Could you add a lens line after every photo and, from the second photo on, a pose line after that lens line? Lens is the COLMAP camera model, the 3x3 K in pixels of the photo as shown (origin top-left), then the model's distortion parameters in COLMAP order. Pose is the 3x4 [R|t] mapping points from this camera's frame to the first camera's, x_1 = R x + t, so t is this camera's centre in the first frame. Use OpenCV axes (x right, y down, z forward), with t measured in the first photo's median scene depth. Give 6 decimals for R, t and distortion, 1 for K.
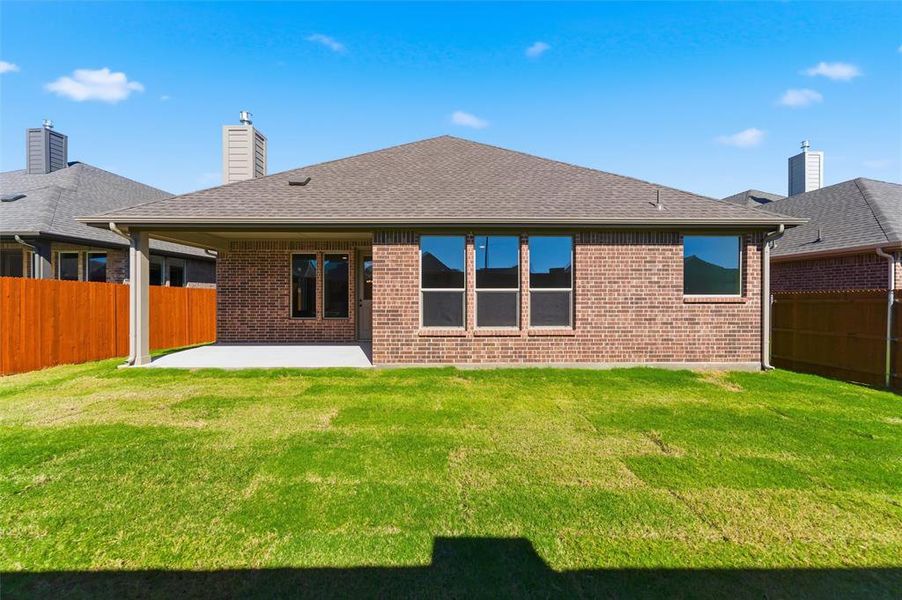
lens RADIAL K [[378.6, 0, 449.2], [0, 378.6, 295.6], [0, 0, 1]] dist [0.000108, 0.000226]
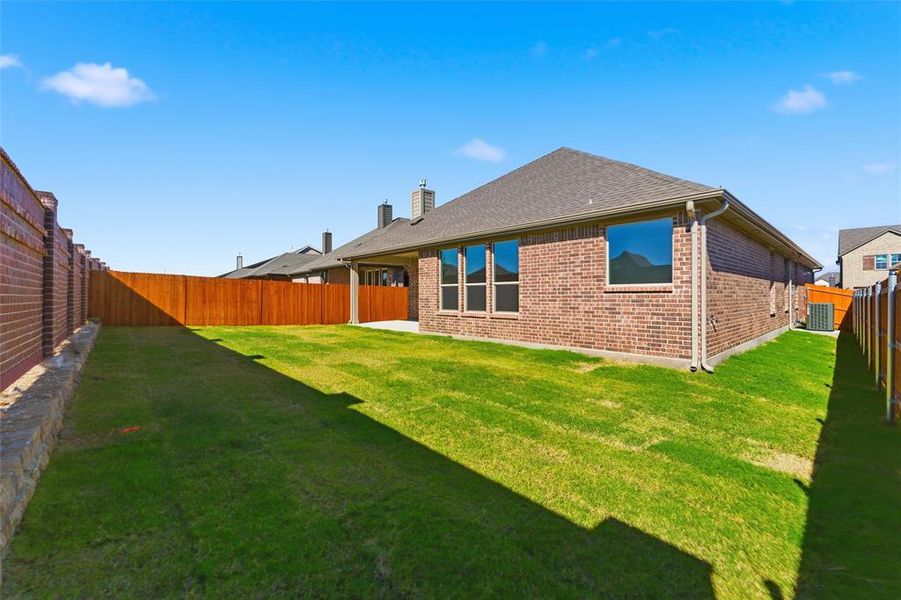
lens RADIAL K [[378.2, 0, 442.4], [0, 378.2, 296.7], [0, 0, 1]] dist [0.000108, 0.000226]
pose [[0.654221, 0.000106, -0.756304, 1.104910], [-0.000761, 1.000000, -0.000519, 0.031396], [0.756303, 0.000915, 0.654220, 0.001870]]
